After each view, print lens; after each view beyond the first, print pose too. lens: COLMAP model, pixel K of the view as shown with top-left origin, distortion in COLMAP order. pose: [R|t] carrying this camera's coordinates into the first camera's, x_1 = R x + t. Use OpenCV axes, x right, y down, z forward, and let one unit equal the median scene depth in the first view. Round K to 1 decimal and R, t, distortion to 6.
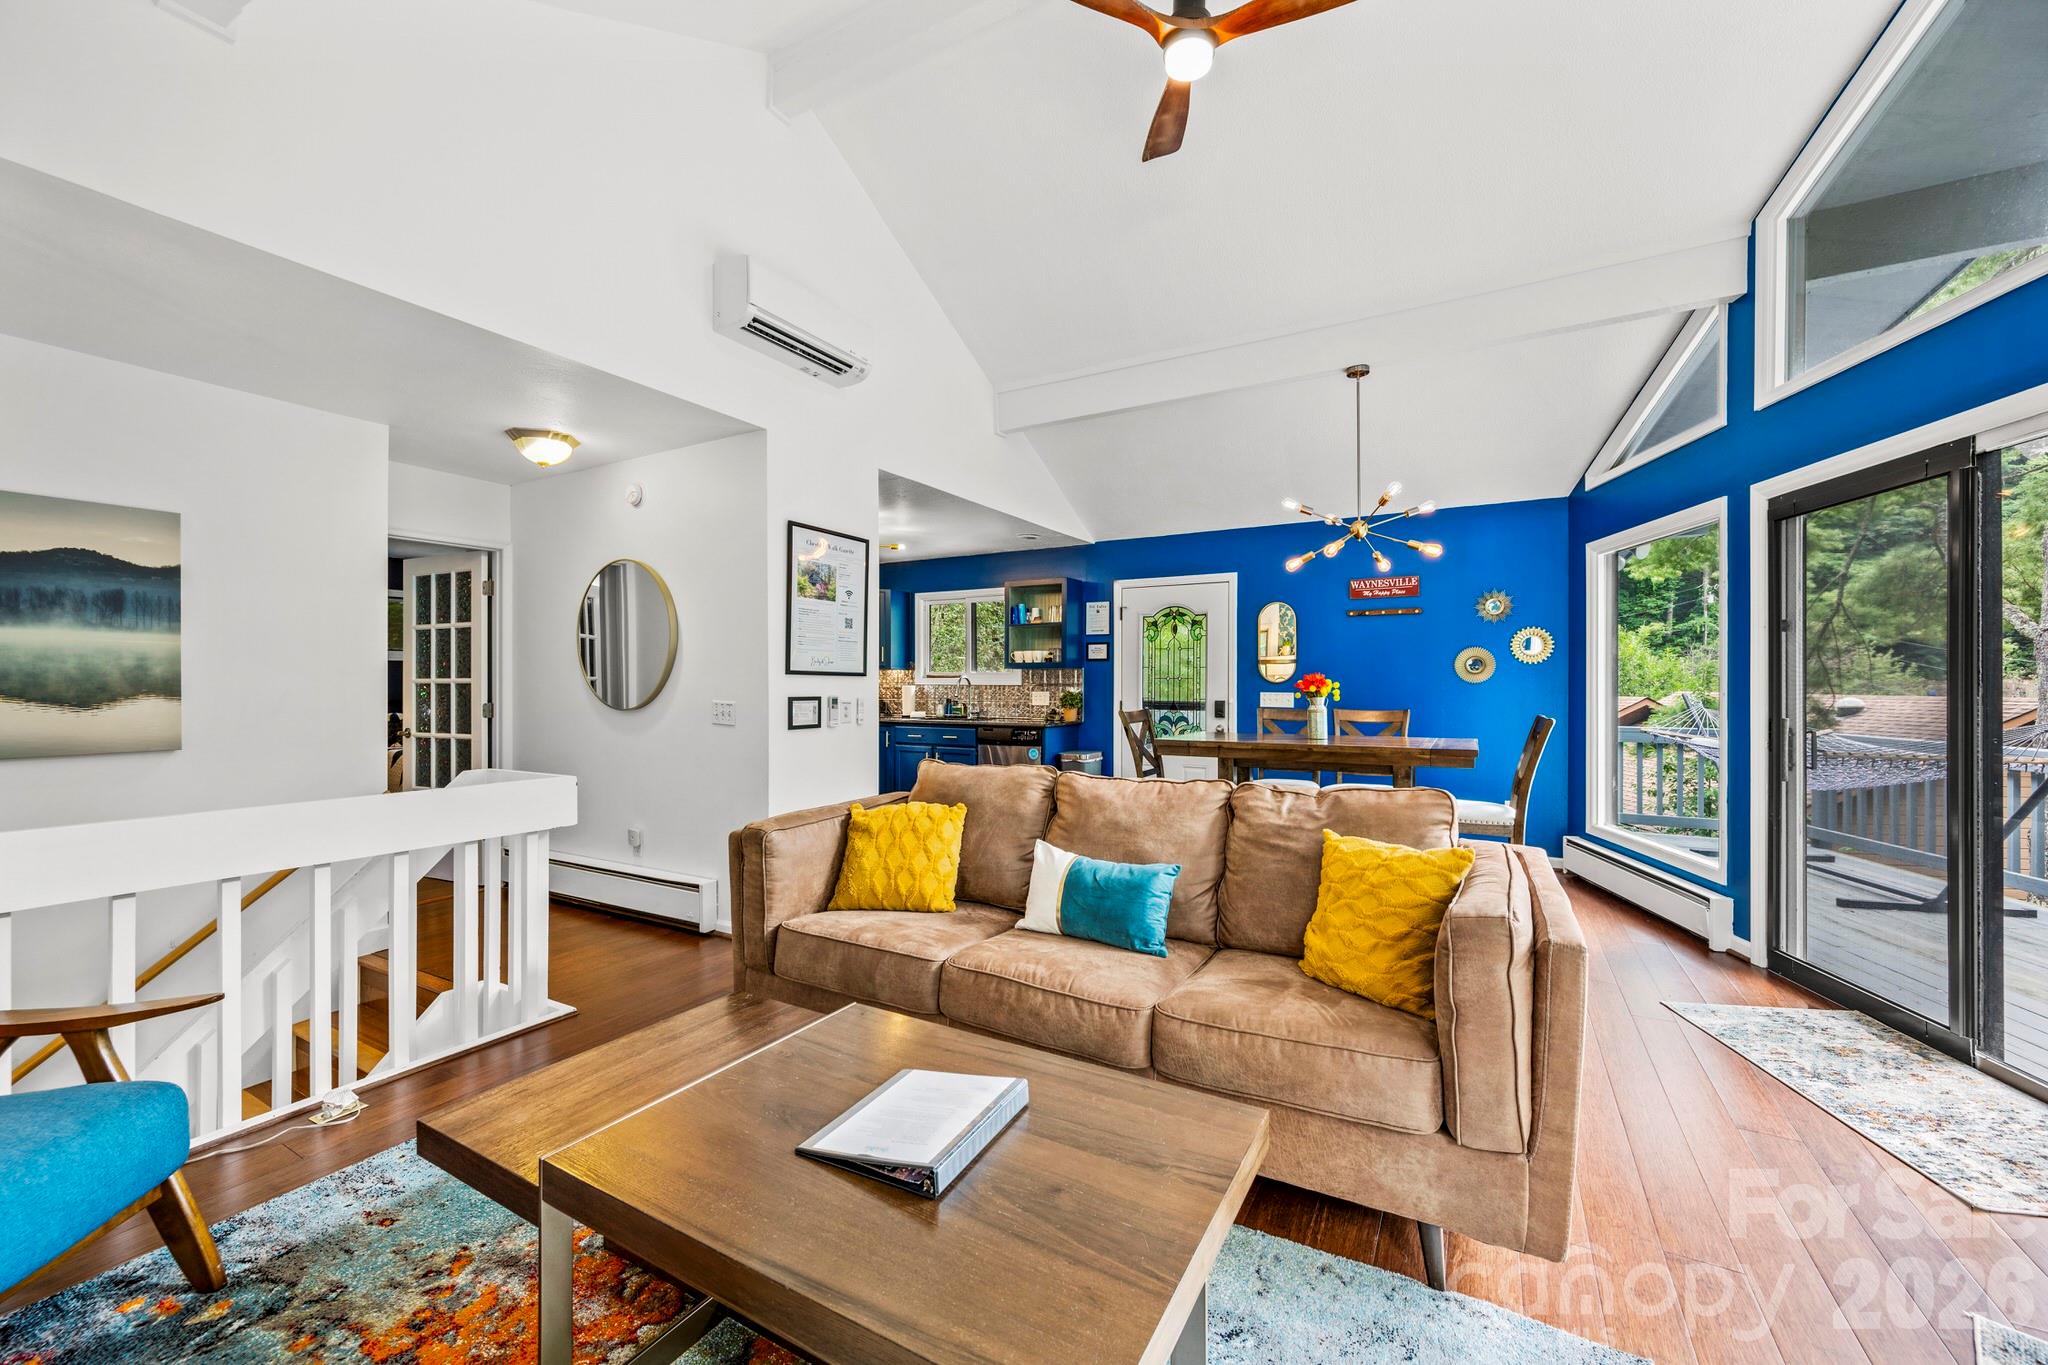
lens RADIAL K [[811.2, 0, 1030.8], [0, 811.2, 675.5], [0, 0, 1]] dist [0.002482, -0.000079]
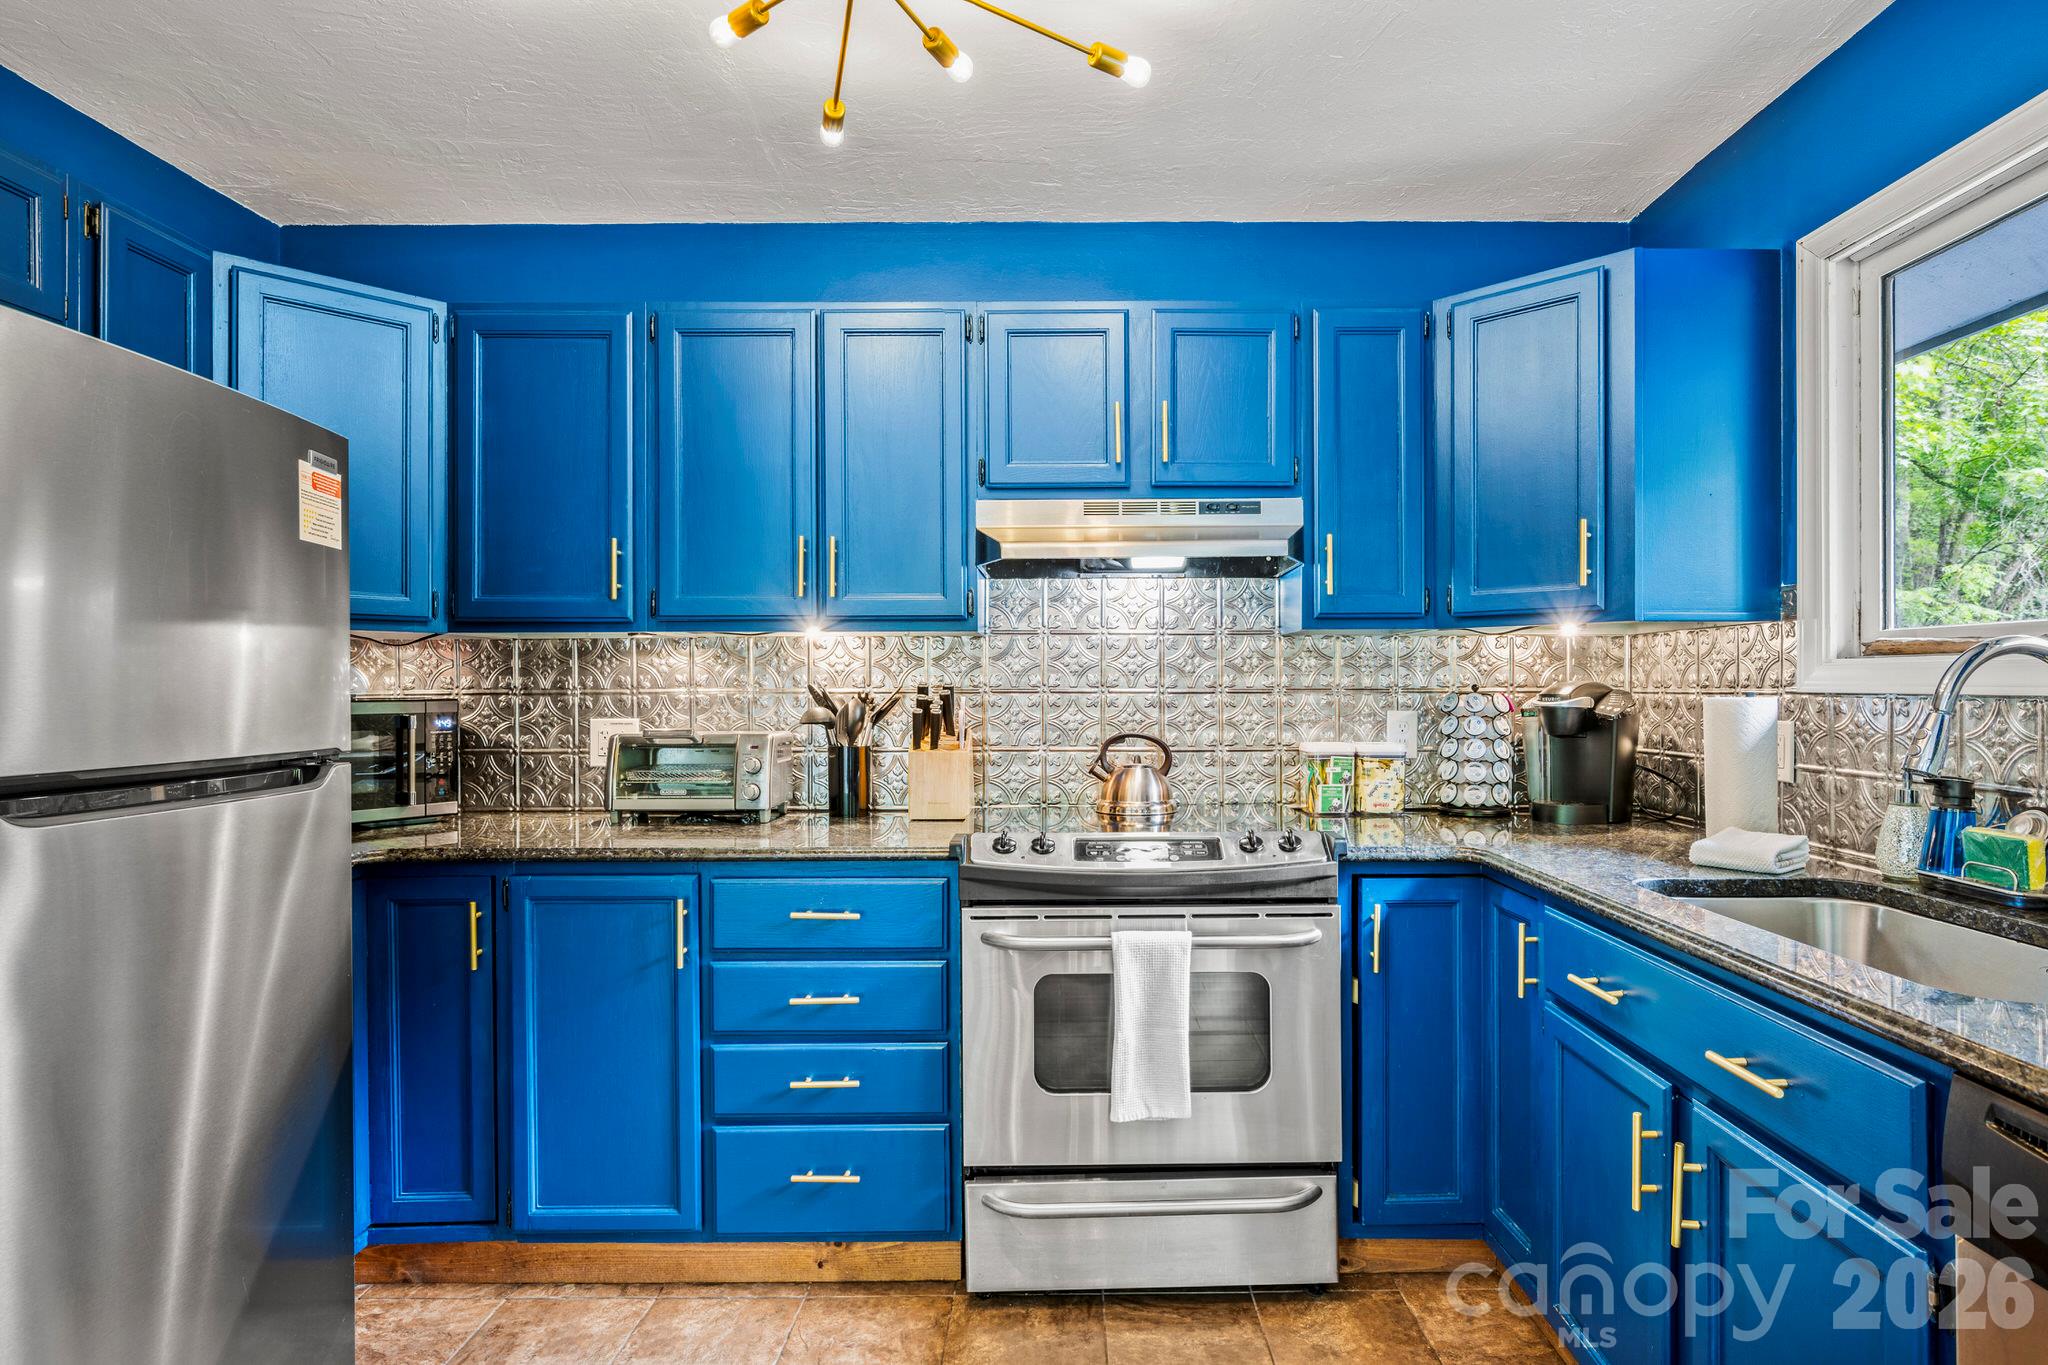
lens RADIAL K [[1104.3, 0, 1066.9], [0, 1104.3, 685.1], [0, 0, 1]] dist [-0.001577, 0.000092]
pose [[0.495651, 0.000669, -0.868521, 0.007080], [0.009670, 0.999933, 0.006288, 0.006927], [0.868468, -0.011515, 0.495612, 0.803555]]
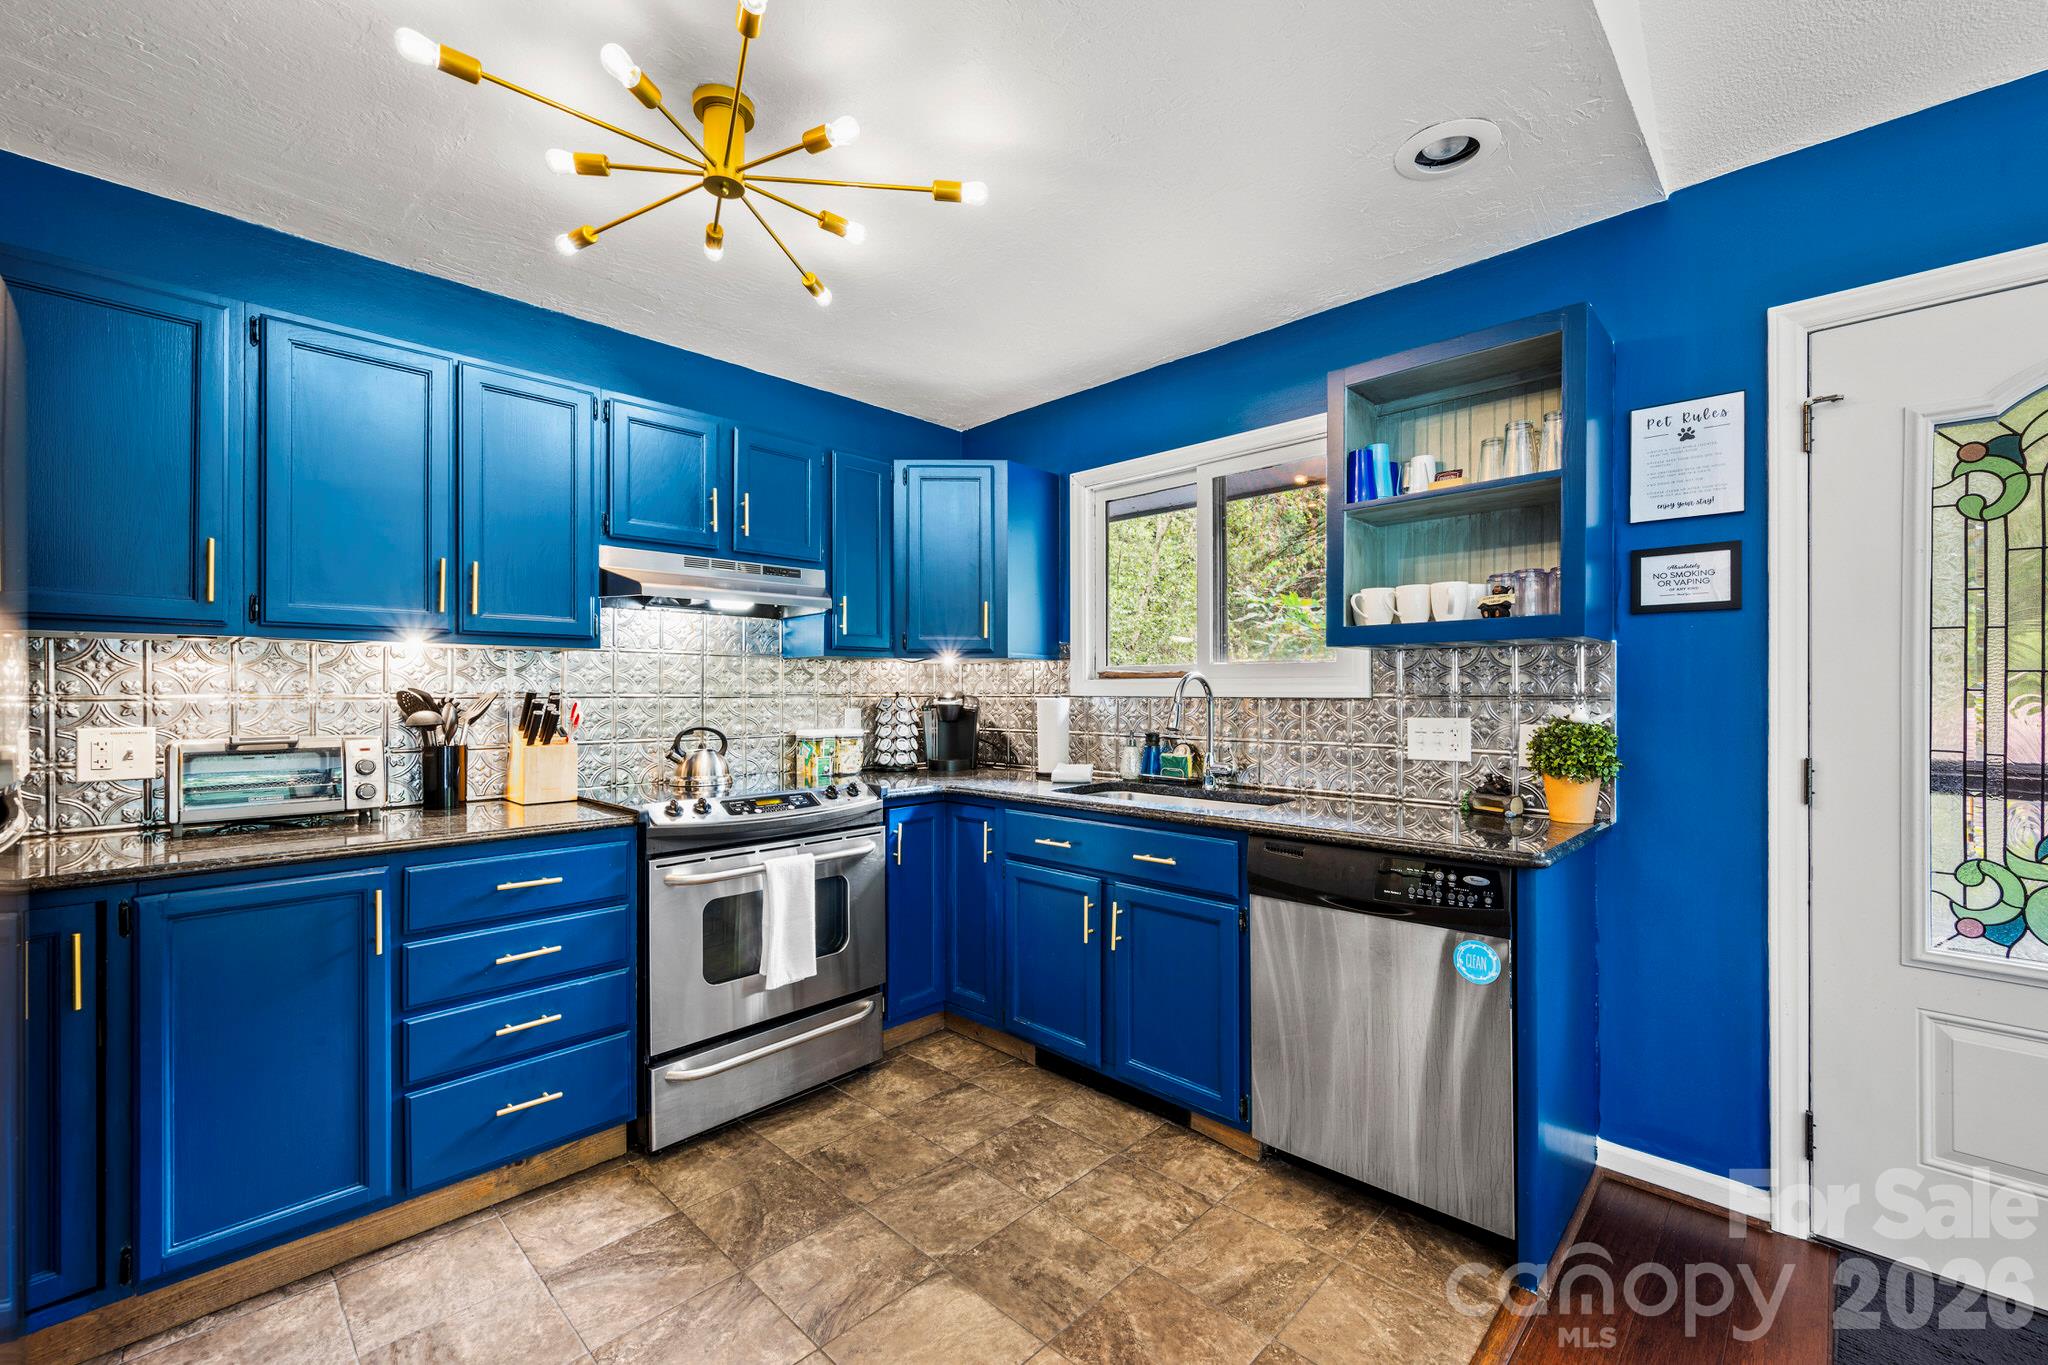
lens RADIAL K [[839.8, 0, 1026.6], [0, 839.8, 689.2], [0, 0, 1]] dist [0.002119, 0.000159]
pose [[0.967516, -0.001104, -0.252807, -0.064392], [0.002459, 0.999984, 0.005045, 0.006685], [0.252797, -0.005502, 0.967504, 0.663252]]
